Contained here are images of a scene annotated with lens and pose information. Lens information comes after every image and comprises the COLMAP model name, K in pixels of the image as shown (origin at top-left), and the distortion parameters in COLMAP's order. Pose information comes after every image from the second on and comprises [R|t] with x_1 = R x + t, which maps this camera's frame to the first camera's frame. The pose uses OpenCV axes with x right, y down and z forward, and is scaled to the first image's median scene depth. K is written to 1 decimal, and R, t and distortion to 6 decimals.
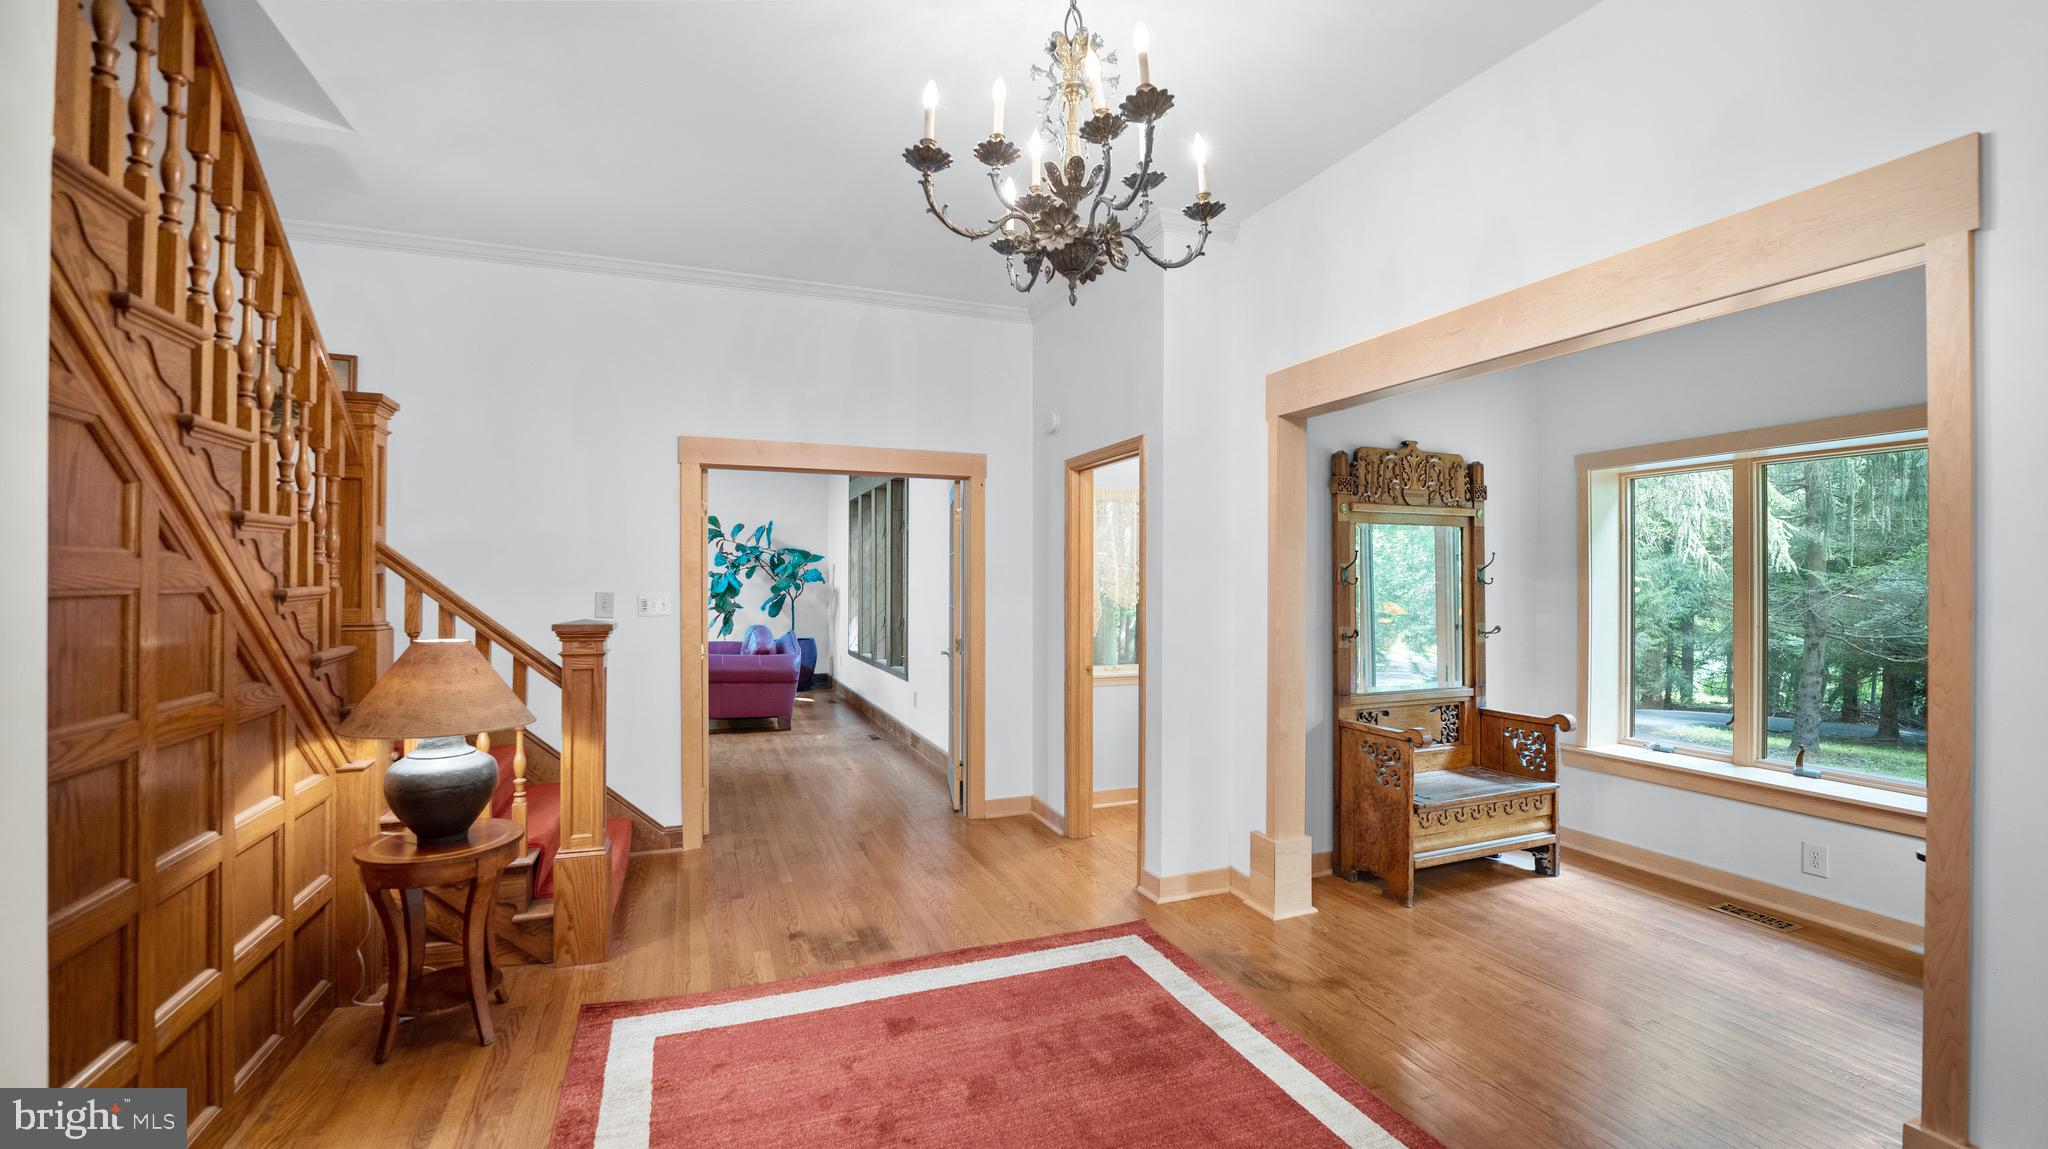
lens RADIAL K [[837.8, 0, 1019.9], [0, 837.8, 576.4], [0, 0, 1]] dist [-0.027074, 0.001788]
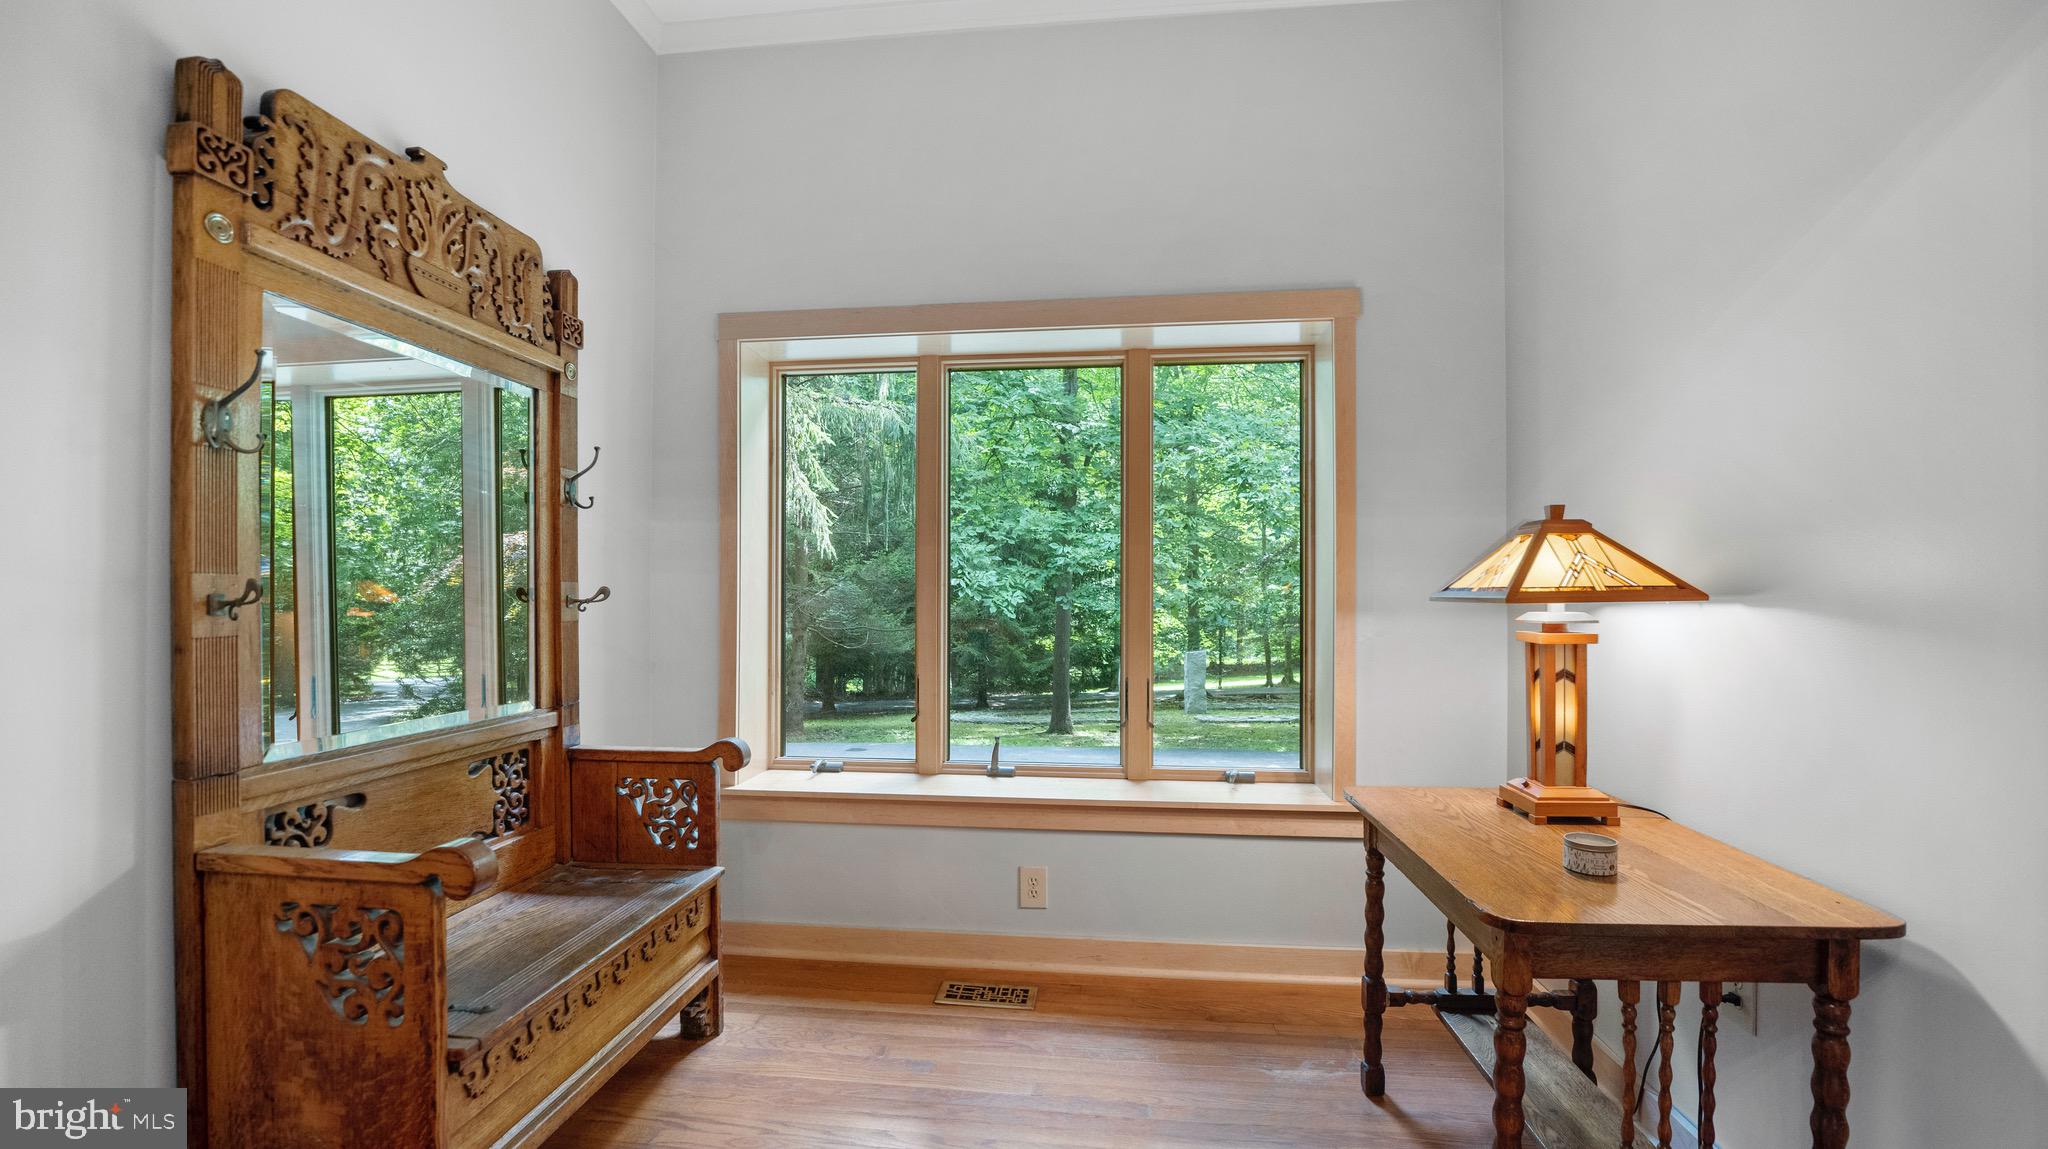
lens RADIAL K [[837.8, 0, 1015.2], [0, 837.8, 592.6], [0, 0, 1]] dist [-0.027074, 0.001788]
pose [[0.471317, 0.002570, 0.881960, 0.245837], [-0.002949, 0.999995, -0.001339, 0.066252], [-0.881959, -0.001970, 0.471322, 0.548931]]
